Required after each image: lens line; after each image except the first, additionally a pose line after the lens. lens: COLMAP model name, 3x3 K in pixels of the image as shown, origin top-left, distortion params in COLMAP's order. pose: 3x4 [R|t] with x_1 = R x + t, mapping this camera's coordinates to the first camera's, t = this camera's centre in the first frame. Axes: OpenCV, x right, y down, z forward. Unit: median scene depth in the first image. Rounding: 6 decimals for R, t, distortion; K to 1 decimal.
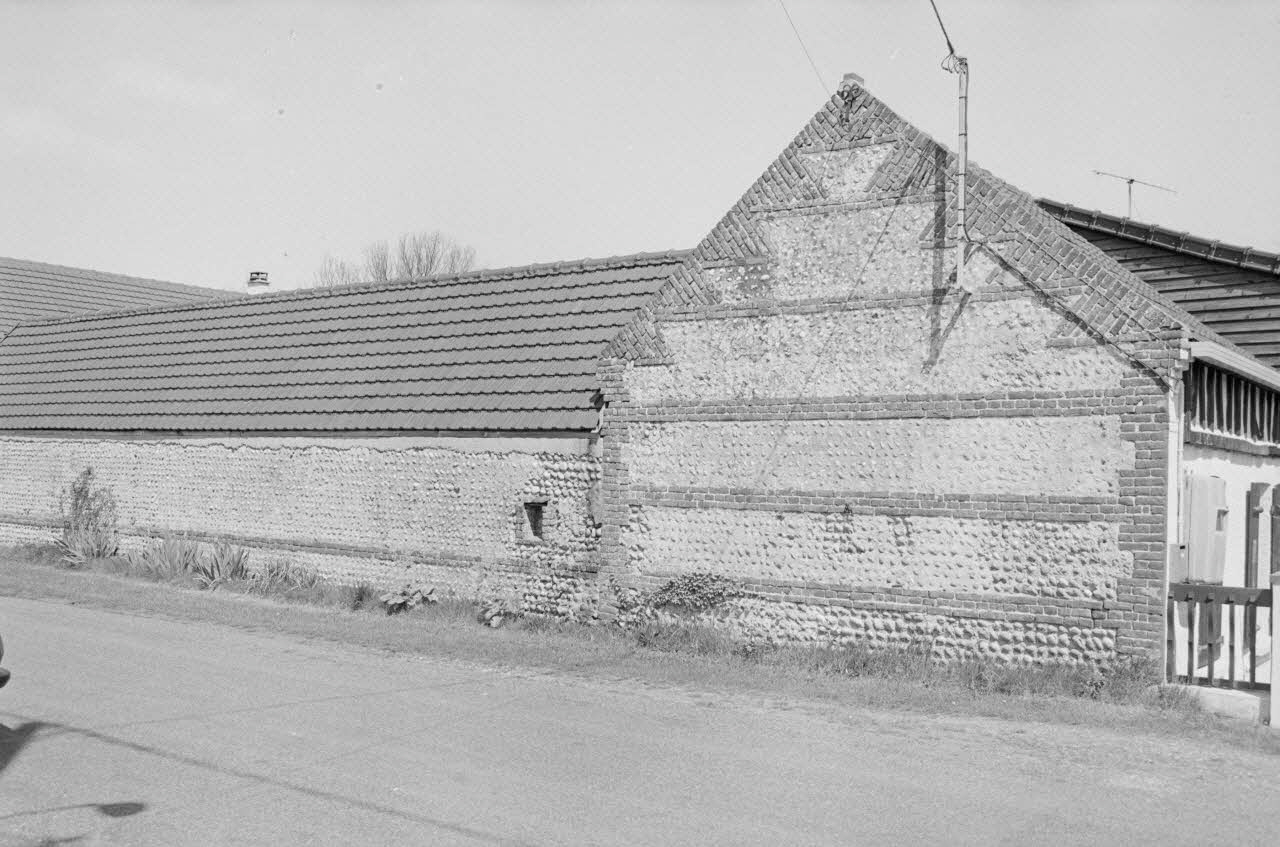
lens RADIAL K [[1250.3, 0, 640.0], [0, 1250.3, 423.5], [0, 0, 1]] dist [-0.099868, 0.172382]
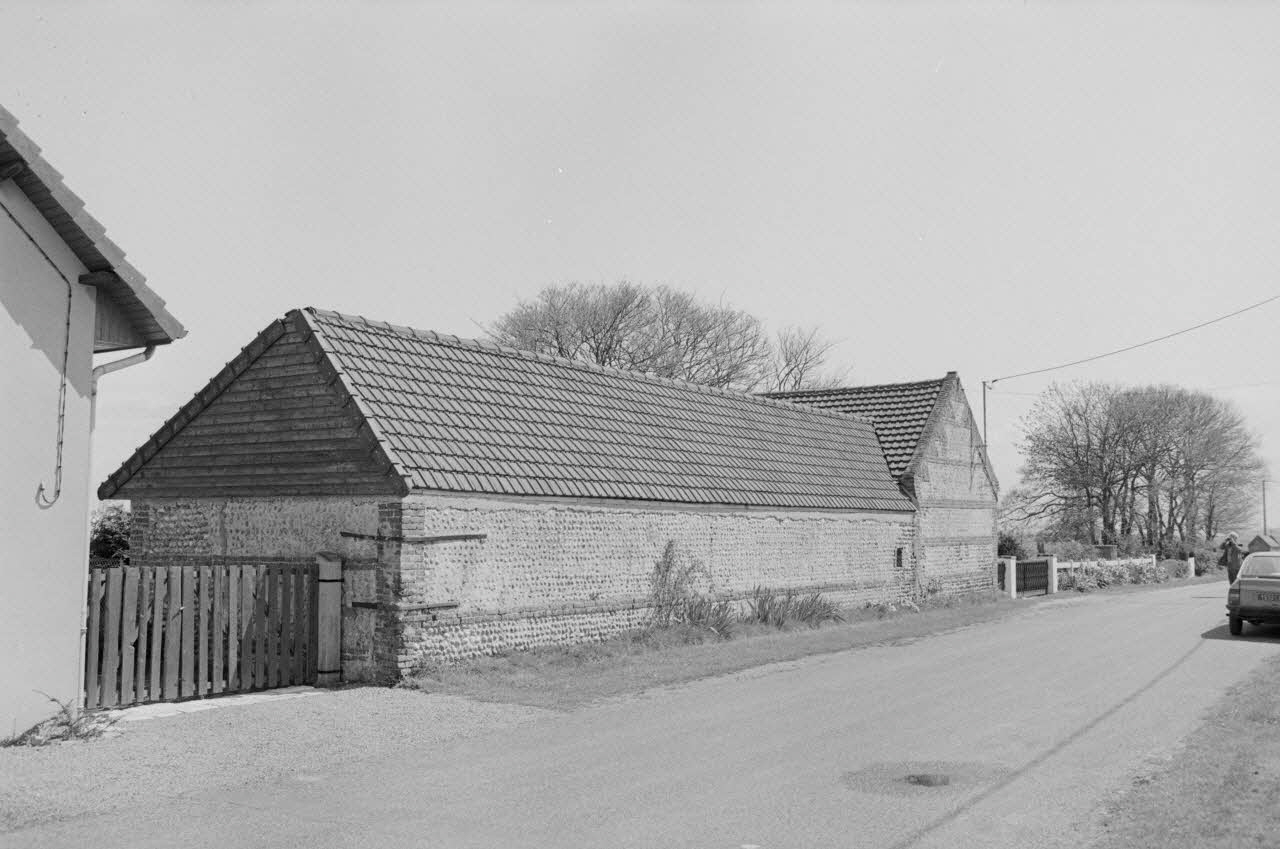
lens RADIAL K [[1250.3, 0, 640.0], [0, 1250.3, 424.5], [0, 0, 1]] dist [-0.099868, 0.172382]
pose [[-0.045171, 0.061520, 0.997083, -2.551713], [-0.041353, 0.997131, -0.063397, 0.015197], [-0.998123, -0.044096, -0.042497, 1.916539]]
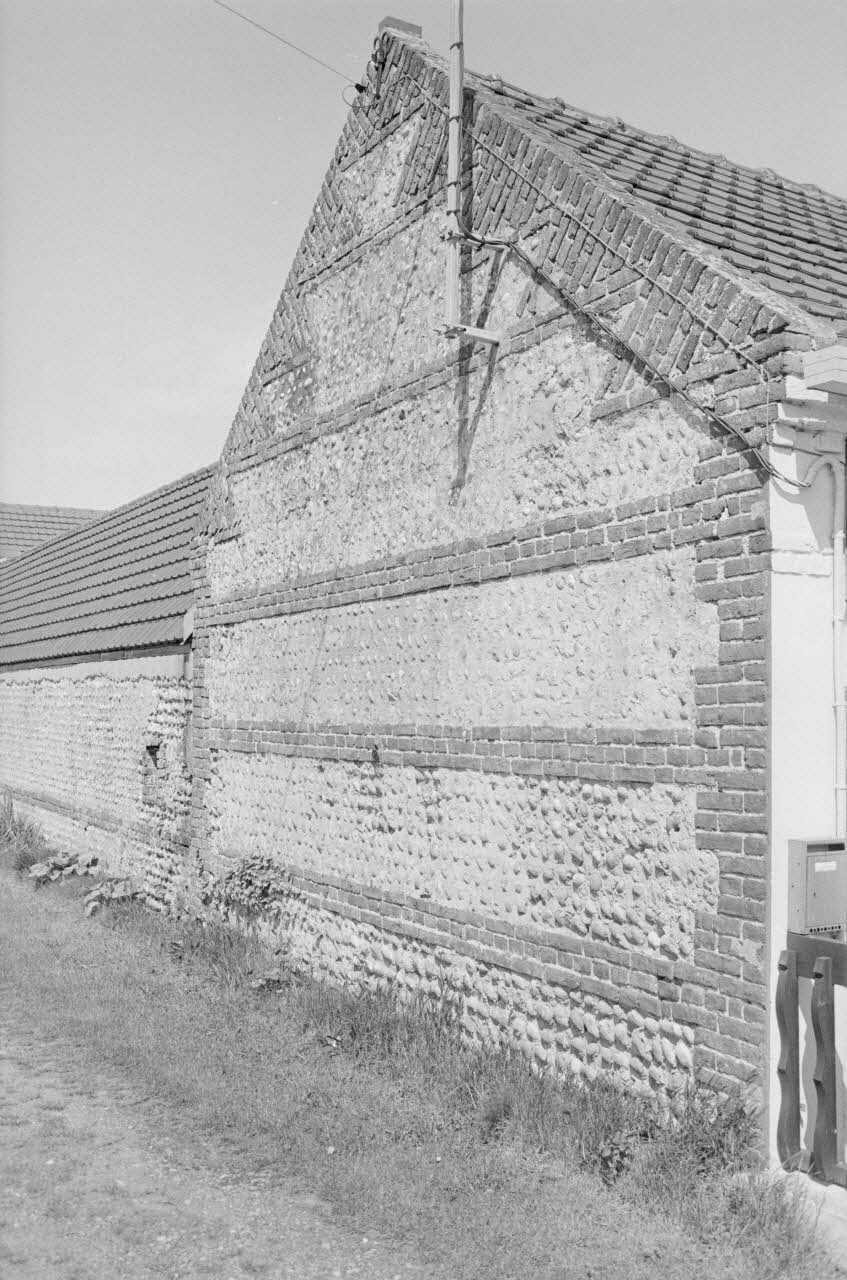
lens RADIAL K [[1250.3, 0, 423.5], [0, 1250.3, 640.0], [0, 0, 1]] dist [-0.099868, 0.172382]
pose [[0.915097, -0.033543, -0.401837, 0.452124], [0.022116, 0.999209, -0.033041, 0.037715], [0.402627, 0.021349, 0.915115, 0.519324]]
